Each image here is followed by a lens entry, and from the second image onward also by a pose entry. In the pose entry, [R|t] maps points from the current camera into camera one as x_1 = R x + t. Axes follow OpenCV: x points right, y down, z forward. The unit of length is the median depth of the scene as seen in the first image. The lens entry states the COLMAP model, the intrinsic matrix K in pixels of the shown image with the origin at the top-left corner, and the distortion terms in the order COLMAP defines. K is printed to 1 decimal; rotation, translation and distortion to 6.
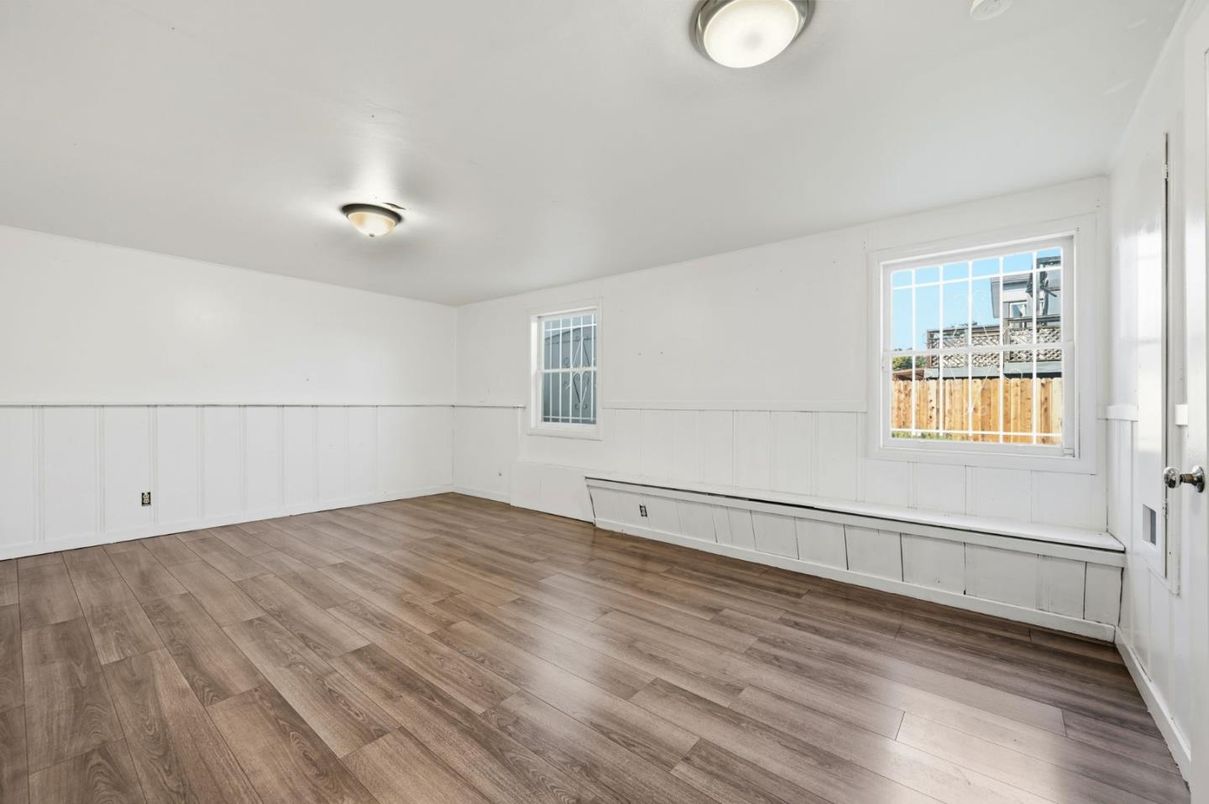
lens RADIAL K [[485.2, 0, 601.4], [0, 485.2, 402.0], [0, 0, 1]] dist [-0.003923, 0.000533]
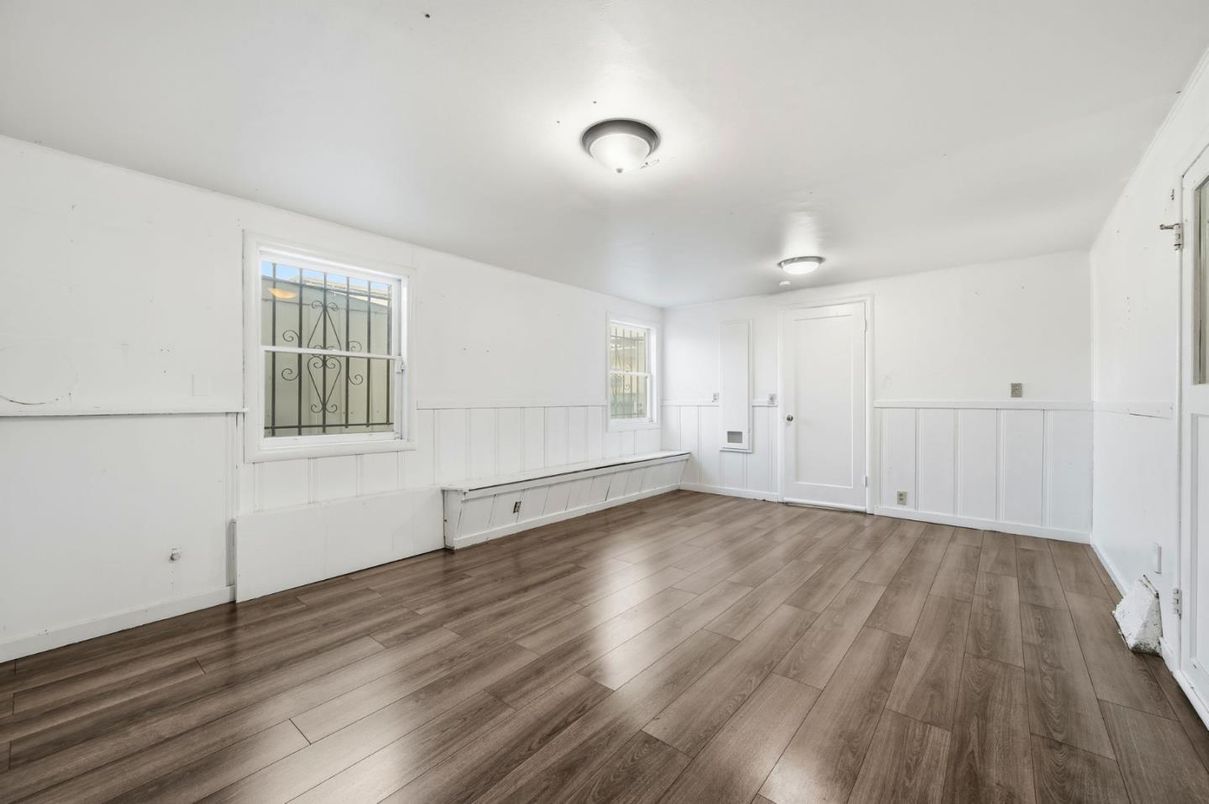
lens RADIAL K [[485.2, 0, 603.1], [0, 485.2, 397.9], [0, 0, 1]] dist [-0.003923, 0.000533]
pose [[0.003659, -0.004978, 0.999981, -1.777530], [0.000066, 0.999988, 0.004978, -0.026605], [-0.999993, 0.000048, 0.003660, 1.522068]]
